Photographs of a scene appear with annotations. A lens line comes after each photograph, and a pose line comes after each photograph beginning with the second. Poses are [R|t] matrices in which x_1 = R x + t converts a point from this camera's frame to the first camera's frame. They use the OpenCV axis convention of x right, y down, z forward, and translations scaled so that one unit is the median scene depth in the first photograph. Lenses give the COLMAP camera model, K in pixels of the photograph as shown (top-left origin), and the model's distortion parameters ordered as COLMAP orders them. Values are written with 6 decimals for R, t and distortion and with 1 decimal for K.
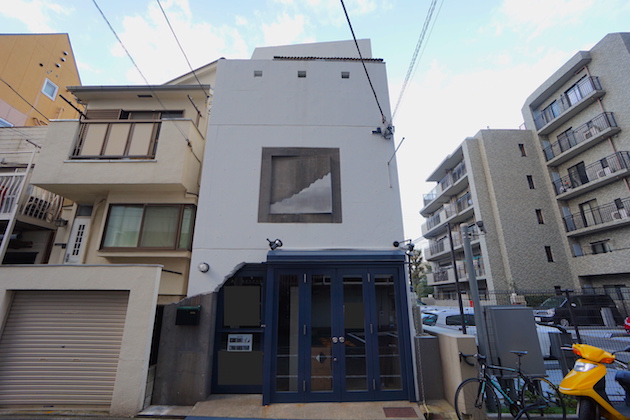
lens RADIAL K [[280.1, 0, 315.0], [0, 280.1, 210.0], [0, 0, 1]] dist [-0.058349, 0.019403]
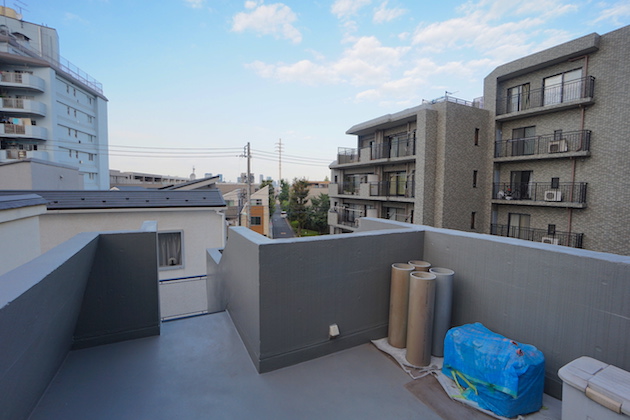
lens RADIAL K [[280.1, 0, 315.0], [0, 280.1, 210.0], [0, 0, 1]] dist [-0.058349, 0.019403]
pose [[0.892108, -0.014950, 0.451574, -0.055360], [-0.152164, 0.931126, 0.331436, -0.226786], [-0.425428, -0.364390, 0.828391, 0.464414]]
